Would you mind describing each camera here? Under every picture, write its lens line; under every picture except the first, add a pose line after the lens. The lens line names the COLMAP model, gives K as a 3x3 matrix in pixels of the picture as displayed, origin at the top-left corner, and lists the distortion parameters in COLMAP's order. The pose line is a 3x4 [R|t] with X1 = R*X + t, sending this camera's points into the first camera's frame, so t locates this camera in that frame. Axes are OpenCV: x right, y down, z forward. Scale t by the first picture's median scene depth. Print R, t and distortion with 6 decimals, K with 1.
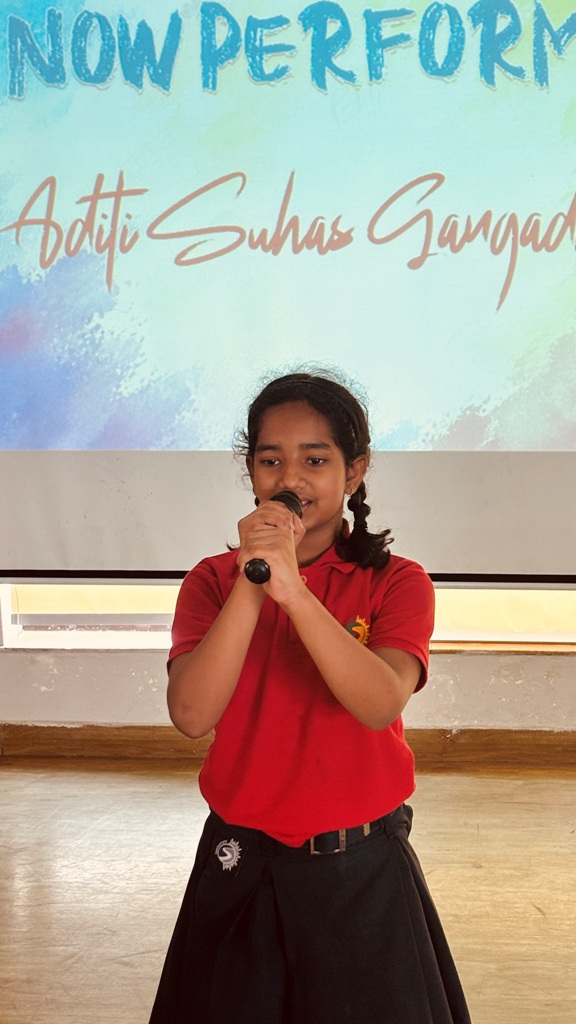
lens RADIAL K [[2079.9, 0, 296.8], [0, 2079.9, 522.4], [0, 0, 1]] dist [0.143756, 0.000000]
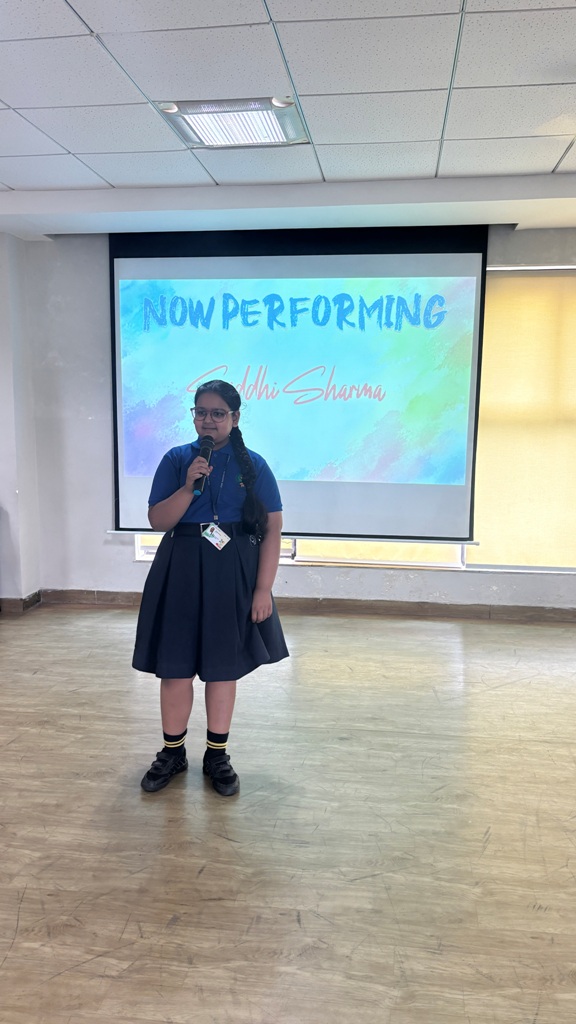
lens RADIAL K [[752.9, 0, 291.7], [0, 752.9, 519.1], [0, 0, 1]] dist [0.026840, -0.007151]
pose [[0.999541, 0.028300, 0.010854, 0.031719], [-0.027788, 0.998612, -0.044746, 0.050475], [-0.012105, 0.044424, 0.998939, 0.136631]]
